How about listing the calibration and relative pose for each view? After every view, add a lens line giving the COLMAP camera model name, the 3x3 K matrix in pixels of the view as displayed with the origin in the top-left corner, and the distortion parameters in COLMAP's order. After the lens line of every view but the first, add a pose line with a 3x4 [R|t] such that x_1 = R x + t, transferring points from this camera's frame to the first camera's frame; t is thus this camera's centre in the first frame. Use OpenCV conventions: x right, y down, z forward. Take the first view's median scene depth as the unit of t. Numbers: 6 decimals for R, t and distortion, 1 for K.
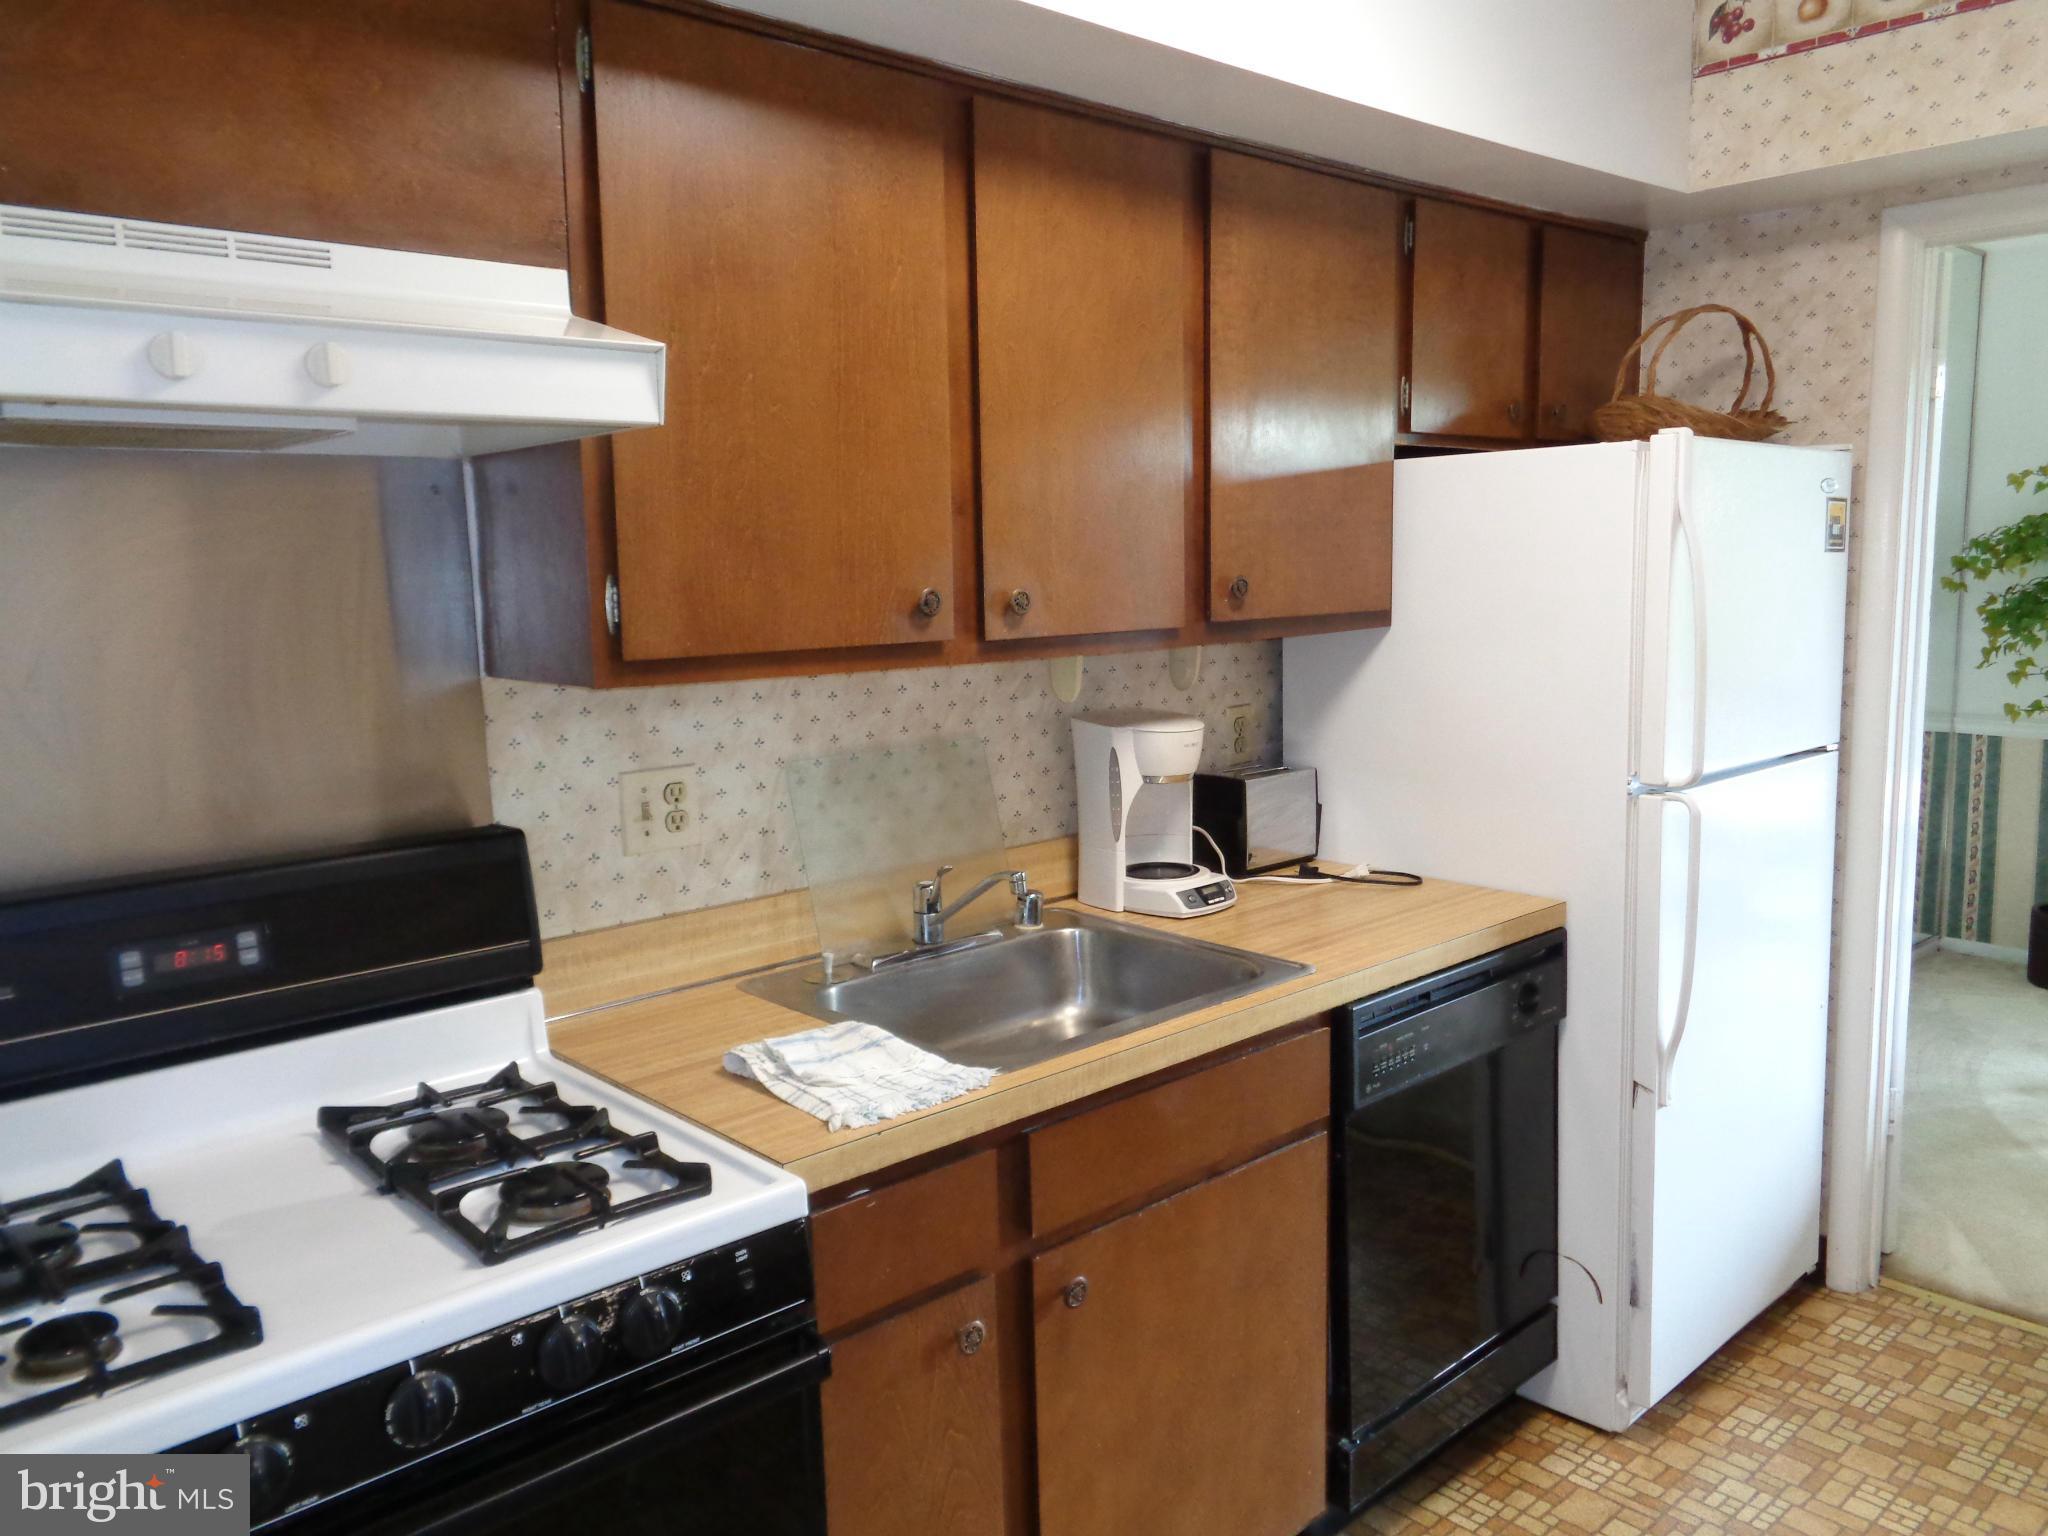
lens RADIAL K [[1544.3, 0, 1024.0], [0, 1544.3, 768.0], [0, 0, 1]] dist [0.026273, -0.007936]
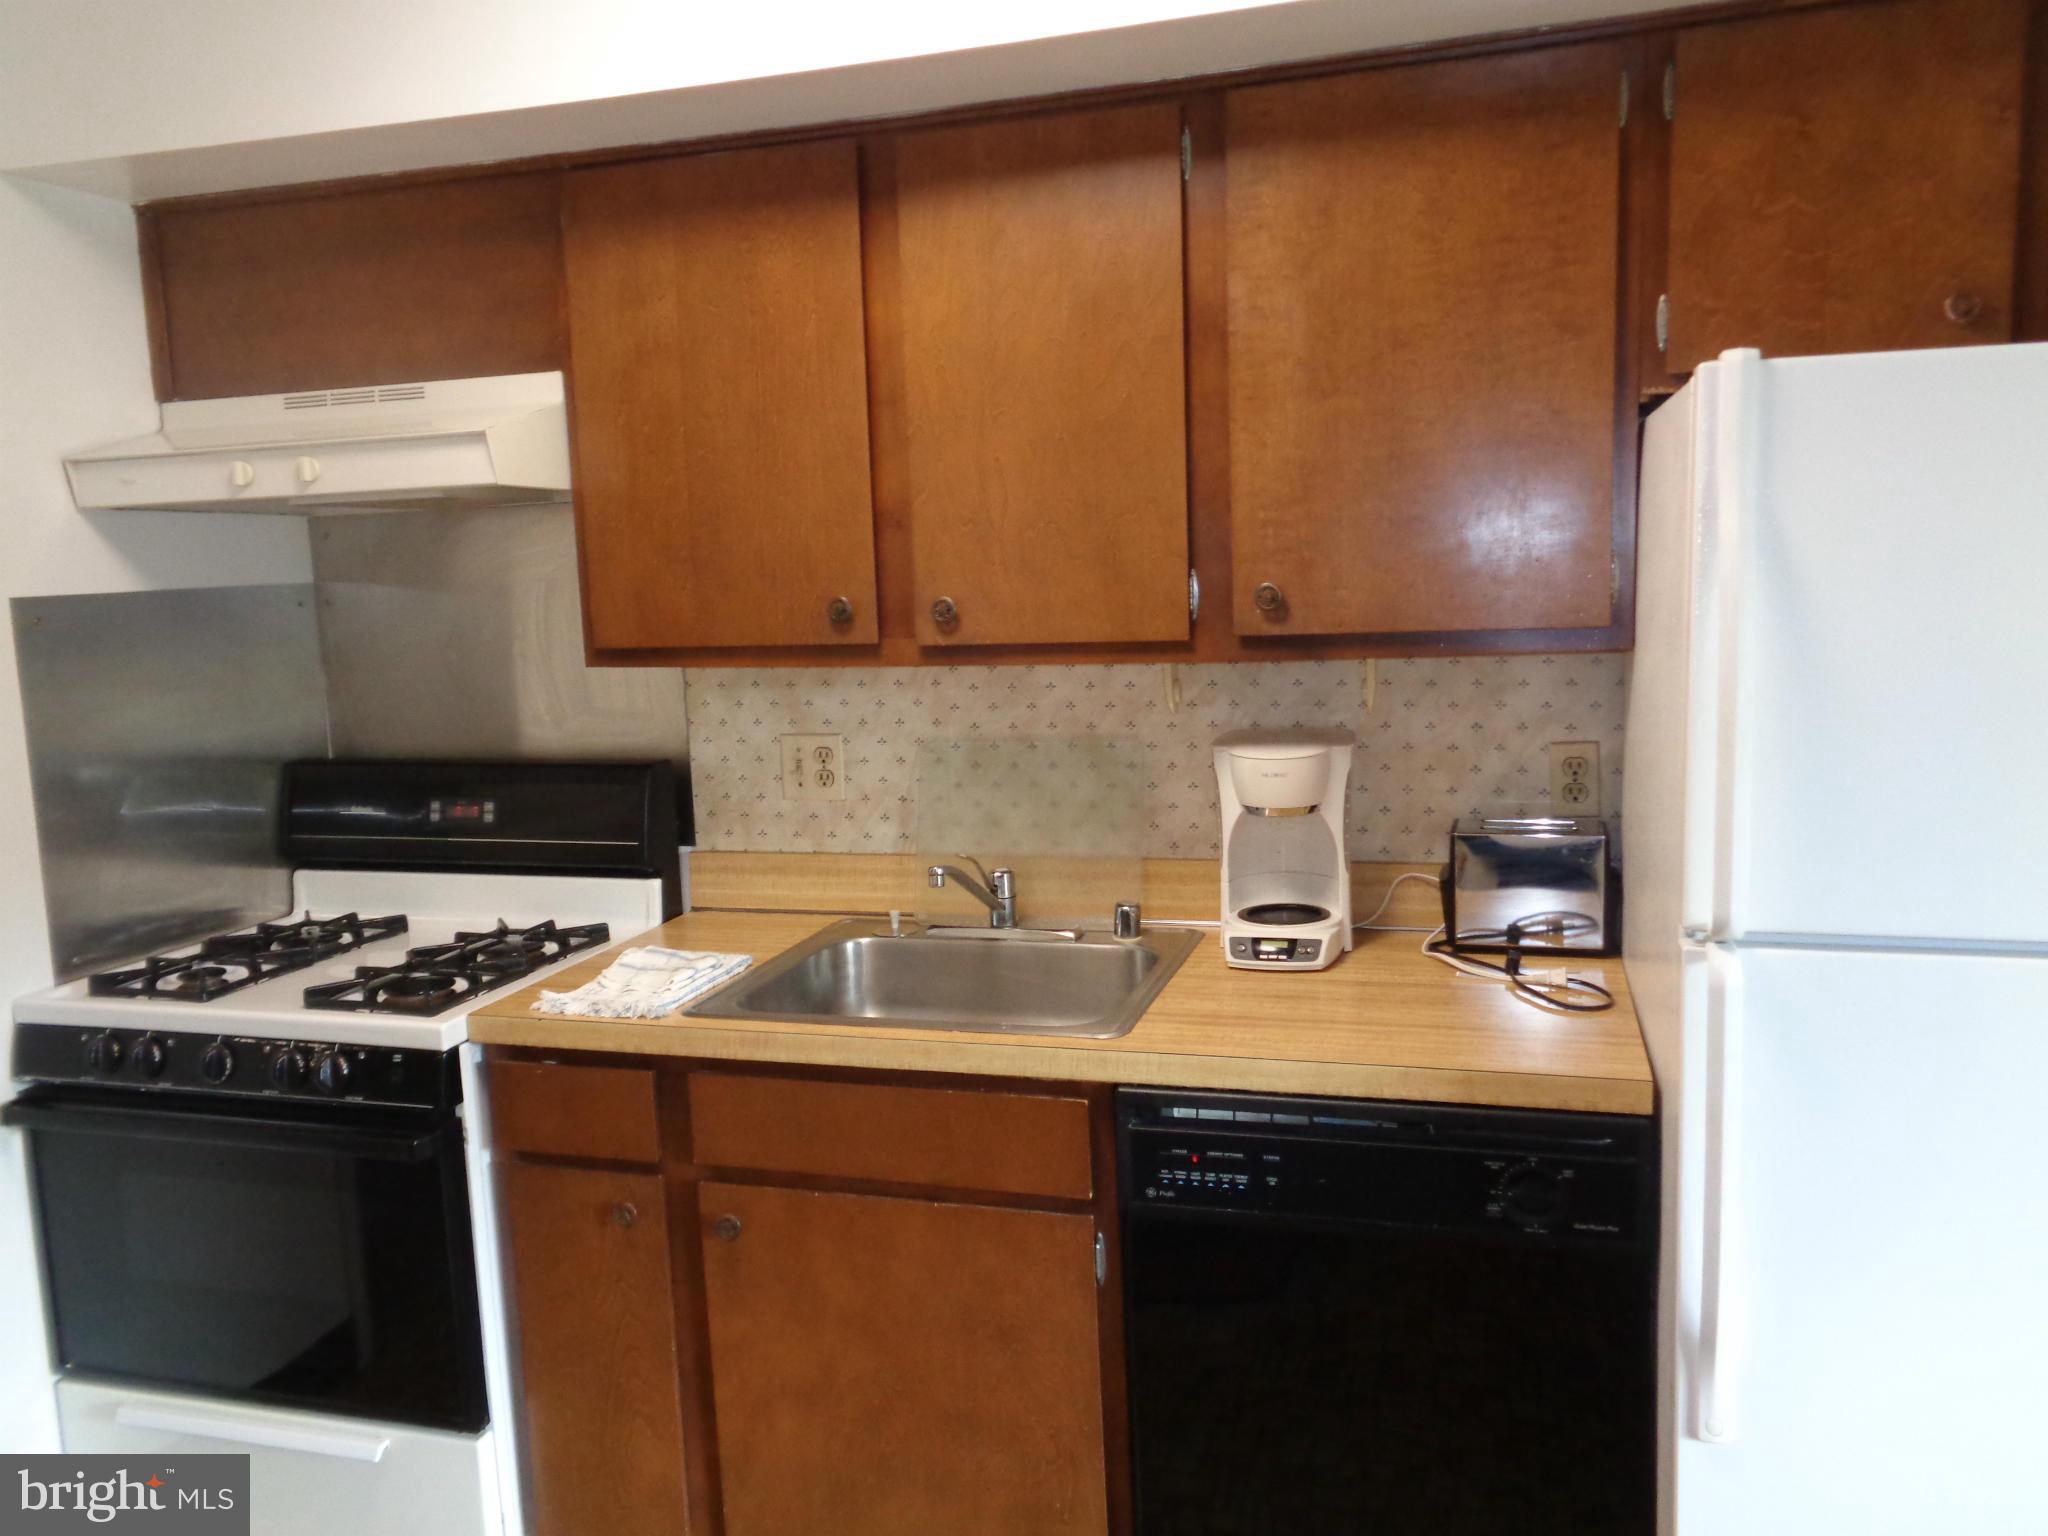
lens RADIAL K [[1544.3, 0, 1024.0], [0, 1544.3, 768.0], [0, 0, 1]] dist [0.026273, -0.007936]
pose [[0.503577, 0.120069, -0.855566, 0.902186], [-0.091814, 0.992125, 0.085193, -0.092788], [0.859058, 0.035652, 0.510636, 0.502921]]
